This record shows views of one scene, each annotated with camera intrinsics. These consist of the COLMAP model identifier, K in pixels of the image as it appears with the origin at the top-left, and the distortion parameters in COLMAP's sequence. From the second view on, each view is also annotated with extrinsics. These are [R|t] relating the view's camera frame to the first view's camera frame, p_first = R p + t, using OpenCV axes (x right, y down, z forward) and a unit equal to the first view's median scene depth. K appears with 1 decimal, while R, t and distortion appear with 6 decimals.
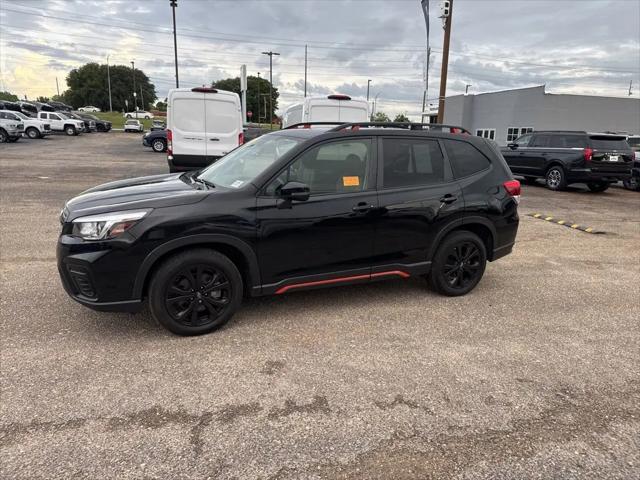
lens RADIAL K [[449.6, 0, 315.9], [0, 449.6, 243.8], [0, 0, 1]] dist [0.028957, -0.045139]
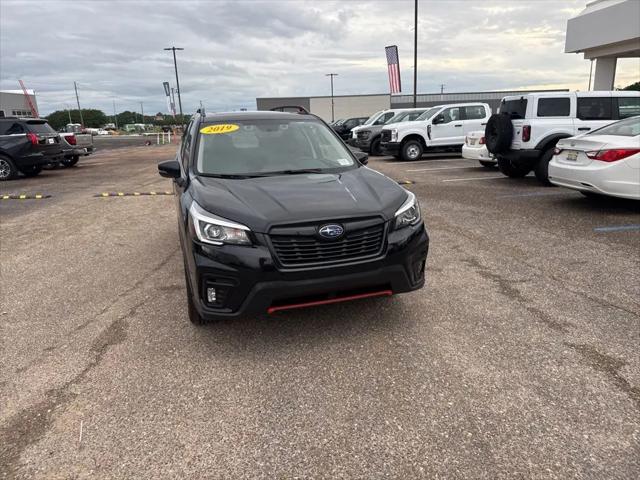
lens RADIAL K [[450.0, 0, 312.1], [0, 450.0, 243.7], [0, 0, 1]] dist [0.029661, -0.052534]
pose [[0.143970, -0.299455, 0.943186, -1.189585], [0.271898, 0.928403, 0.253258, -0.226786], [-0.951496, 0.219988, 0.215083, 0.800081]]
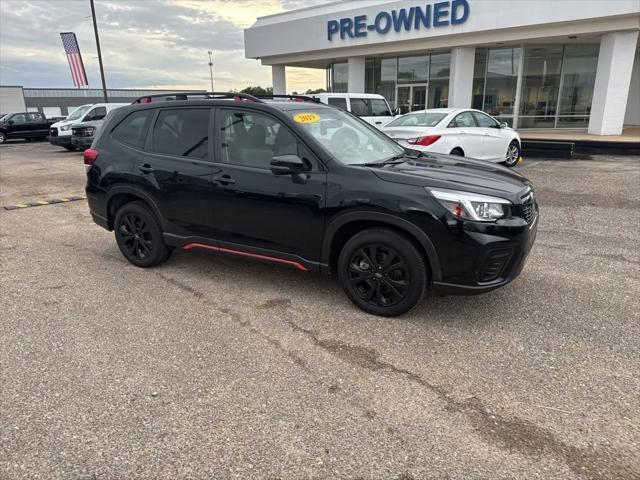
lens RADIAL K [[453.5, 0, 315.7], [0, 453.5, 236.9], [0, 0, 1]] dist [0.023651, -0.037392]
pose [[-0.564716, -0.248799, 0.786889, -0.993269], [0.193140, 0.887155, 0.419109, -0.441933], [-0.802367, 0.388657, -0.452938, 1.685512]]
